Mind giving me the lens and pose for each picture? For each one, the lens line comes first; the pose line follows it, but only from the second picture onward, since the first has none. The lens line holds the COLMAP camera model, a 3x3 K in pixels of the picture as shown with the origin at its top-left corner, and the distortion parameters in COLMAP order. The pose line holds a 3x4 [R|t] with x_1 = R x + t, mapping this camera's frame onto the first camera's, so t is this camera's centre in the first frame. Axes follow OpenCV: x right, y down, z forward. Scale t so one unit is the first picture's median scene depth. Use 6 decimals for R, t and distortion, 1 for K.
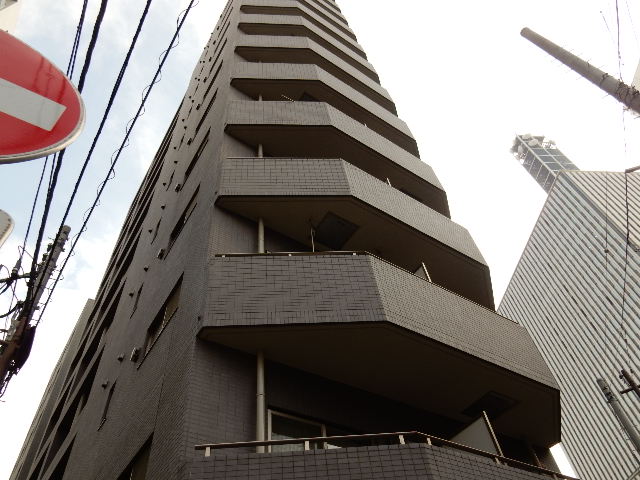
lens RADIAL K [[475.5, 0, 320.0], [0, 475.5, 240.0], [0, 0, 1]] dist [0.018405, -0.028104]
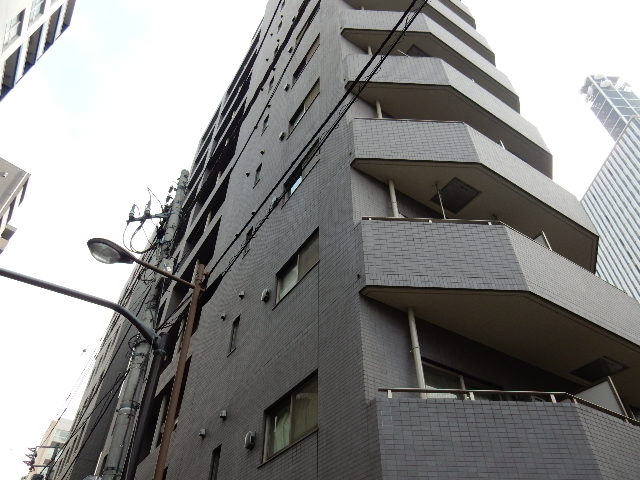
lens RADIAL K [[475.5, 0, 320.0], [0, 475.5, 240.0], [0, 0, 1]] dist [0.018405, -0.028104]
pose [[0.994316, 0.063947, -0.085126, -0.173972], [-0.051989, 0.989350, 0.135953, -0.048642], [0.092914, -0.130754, 0.987051, -0.078043]]
